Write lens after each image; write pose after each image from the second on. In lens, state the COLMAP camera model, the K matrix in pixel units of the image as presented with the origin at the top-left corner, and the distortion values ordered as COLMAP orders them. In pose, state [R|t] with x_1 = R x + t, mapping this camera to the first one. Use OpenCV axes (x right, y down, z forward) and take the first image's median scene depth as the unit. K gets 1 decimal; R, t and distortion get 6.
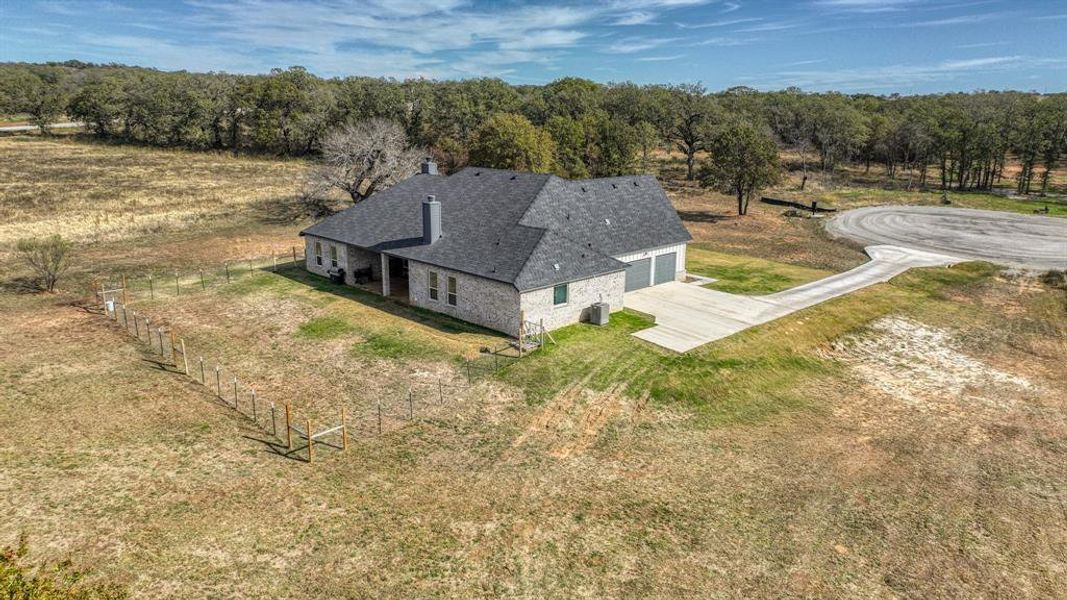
lens RADIAL K [[763.7, 0, 533.4], [0, 763.7, 298.8], [0, 0, 1]] dist [0.000043, -0.000818]
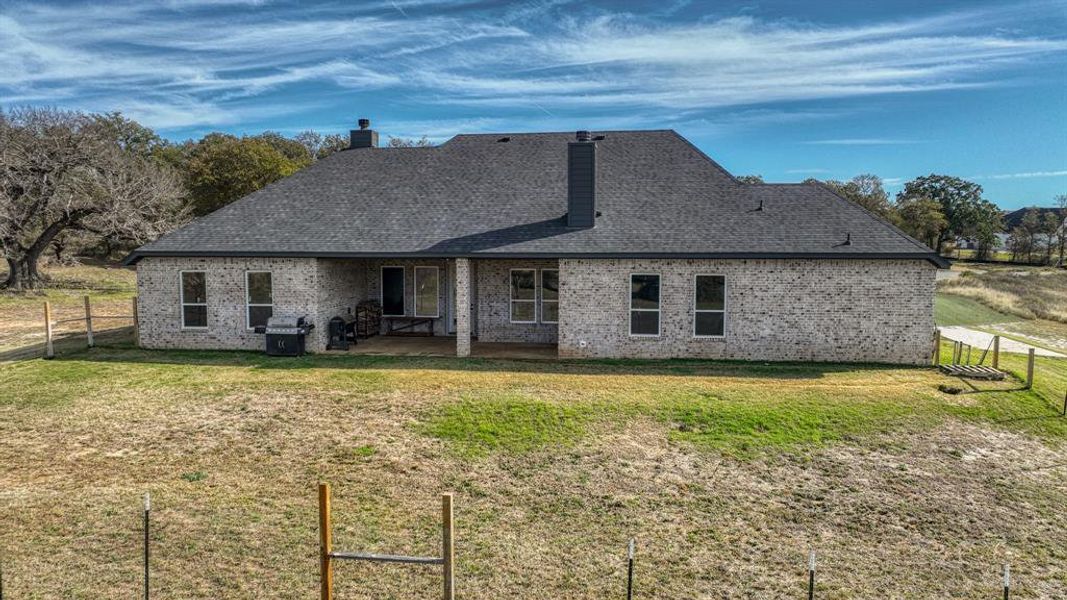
lens RADIAL K [[763.7, 0, 532.7], [0, 763.7, 301.2], [0, 0, 1]] dist [0.000043, -0.000818]
pose [[0.790970, -0.055140, 0.609365, -0.354934], [0.156070, 0.981169, -0.113799, 0.017854], [-0.591615, 0.185115, 0.784681, 0.503300]]
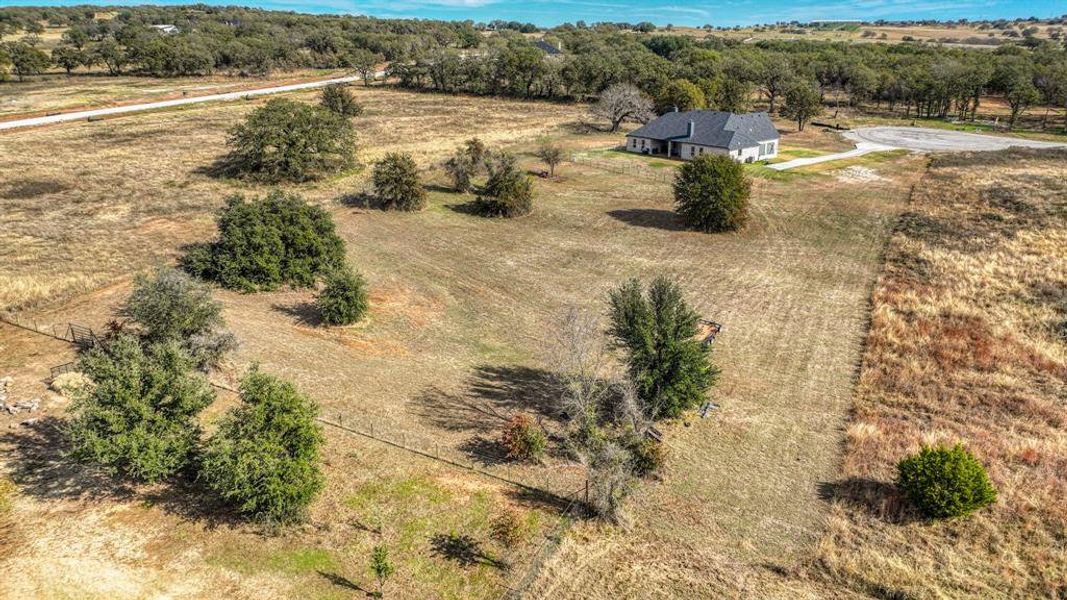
lens RADIAL K [[763.7, 0, 534.5], [0, 763.7, 301.1], [0, 0, 1]] dist [0.000043, -0.000818]
pose [[0.998011, 0.012142, -0.061867, -0.412171], [-0.006437, 0.995776, 0.091586, 0.218391], [0.062717, -0.091006, 0.993873, -1.507418]]
